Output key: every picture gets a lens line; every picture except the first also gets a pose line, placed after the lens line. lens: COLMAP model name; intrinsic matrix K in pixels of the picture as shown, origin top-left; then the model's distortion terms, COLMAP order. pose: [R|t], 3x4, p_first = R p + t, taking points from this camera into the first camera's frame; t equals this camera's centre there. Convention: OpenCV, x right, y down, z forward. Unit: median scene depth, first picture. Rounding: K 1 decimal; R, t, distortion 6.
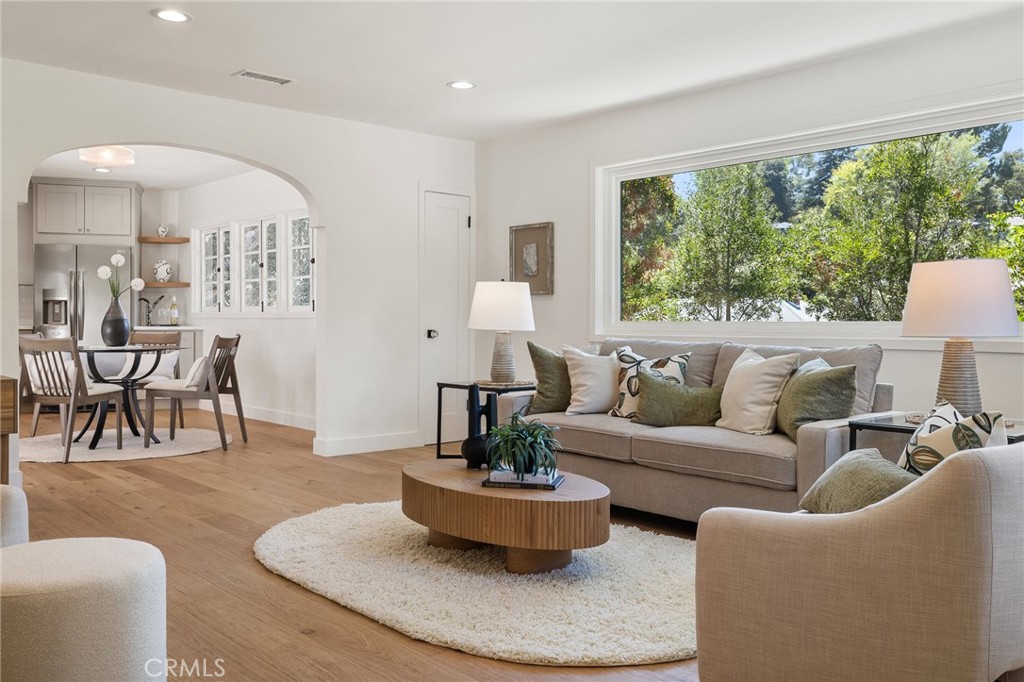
lens RADIAL K [[875.3, 0, 508.9], [0, 875.3, 326.7], [0, 0, 1]] dist [-0.002044, 0.008552]
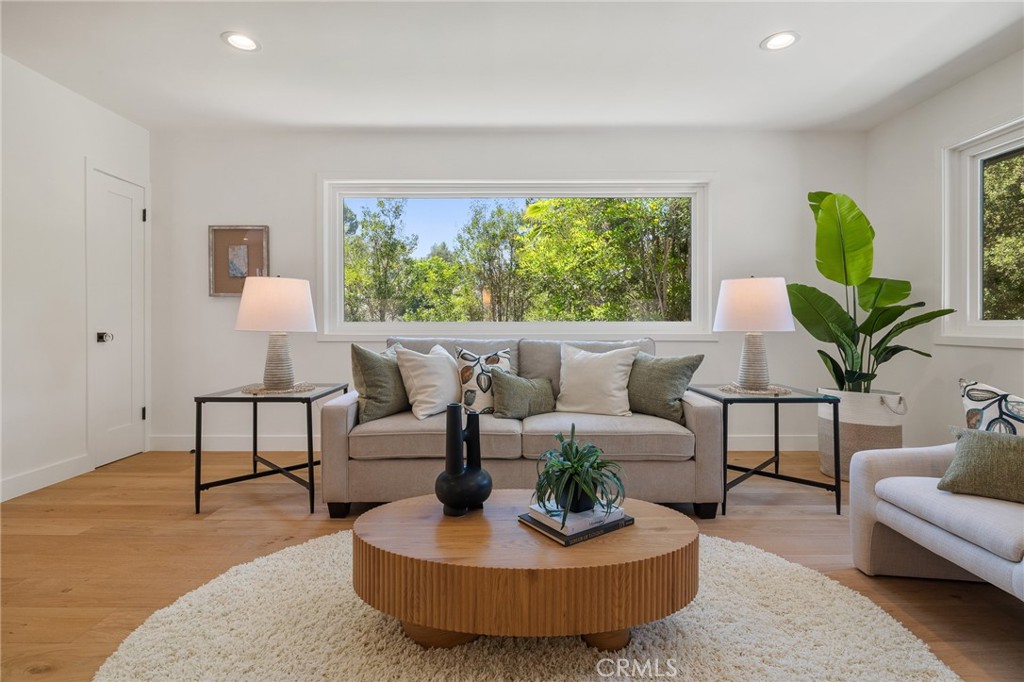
lens RADIAL K [[495.4, 0, 515.2], [0, 495.4, 327.6], [0, 0, 1]] dist [-0.004600, -0.000140]
pose [[0.667390, -0.008034, 0.744665, -0.208676], [0.007787, 0.999962, 0.003810, -0.000128], [-0.744667, 0.003256, 0.667428, 0.438719]]
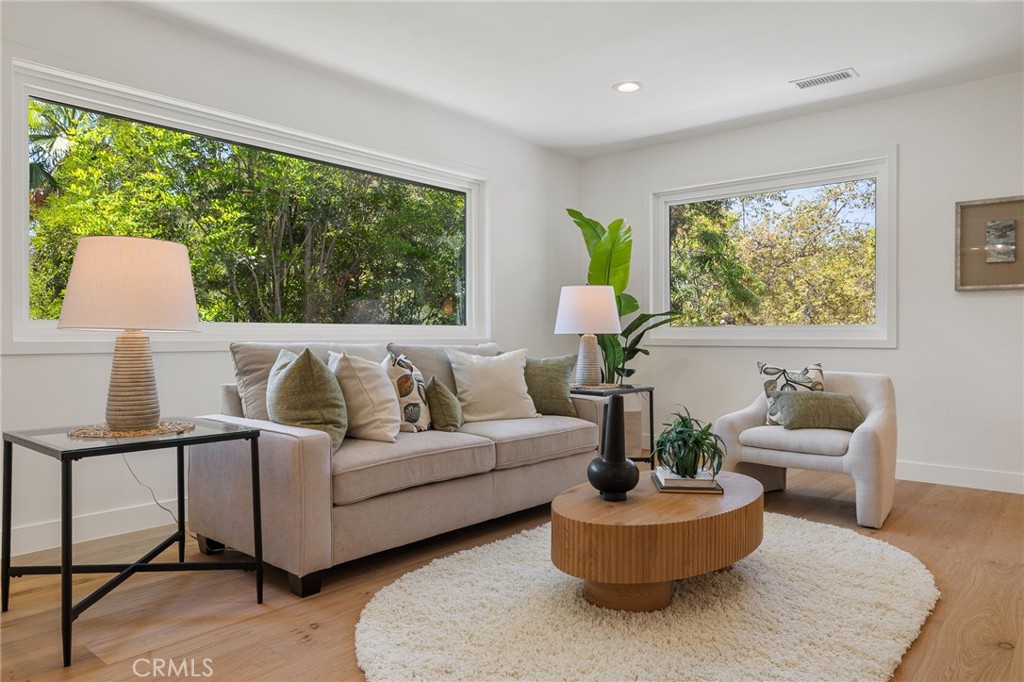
lens RADIAL K [[686.2, 0, 512.0], [0, 686.2, 341.0], [0, 0, 1]] dist [0.003357, 0.001506]
pose [[-0.126868, -0.008021, 0.991887, -0.418277], [0.009174, 0.999915, 0.009259, 0.007304], [-0.991877, 0.010275, -0.126784, 0.761277]]
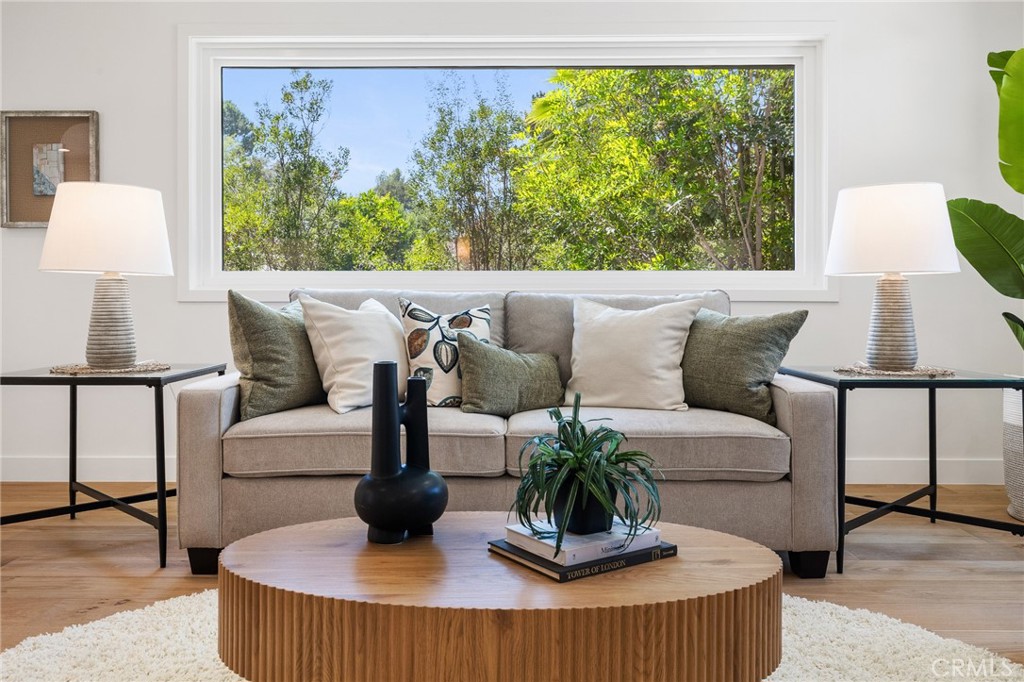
lens RADIAL K [[821.5, 0, 506.8], [0, 821.5, 308.6], [0, 0, 1]] dist [0.010687, -0.007657]
pose [[0.675698, -0.004935, 0.737162, -0.205864], [0.006452, 0.999979, 0.000780, 0.024945], [-0.737150, 0.004230, 0.675716, 0.427081]]
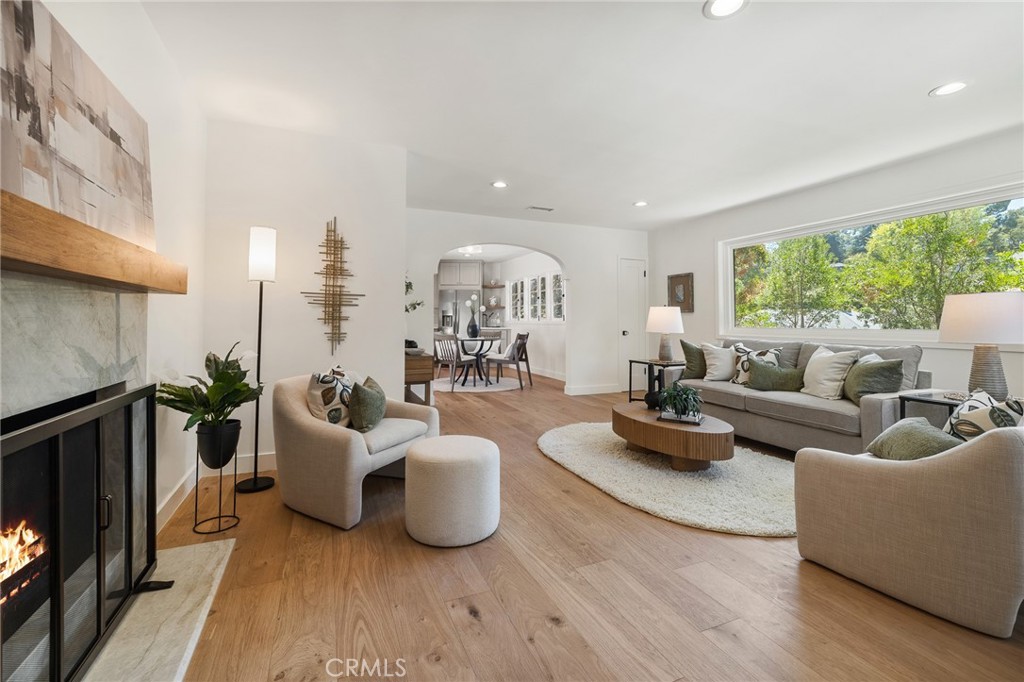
lens RADIAL K [[444.9, 0, 512.9], [0, 444.9, 305.6], [0, 0, 1]] dist [0.002009, -0.000274]
pose [[0.946602, -0.012410, -0.322165, -0.007365], [-0.001516, 0.999076, -0.042941, -0.011095], [0.322400, 0.041137, 0.945709, 0.001388]]
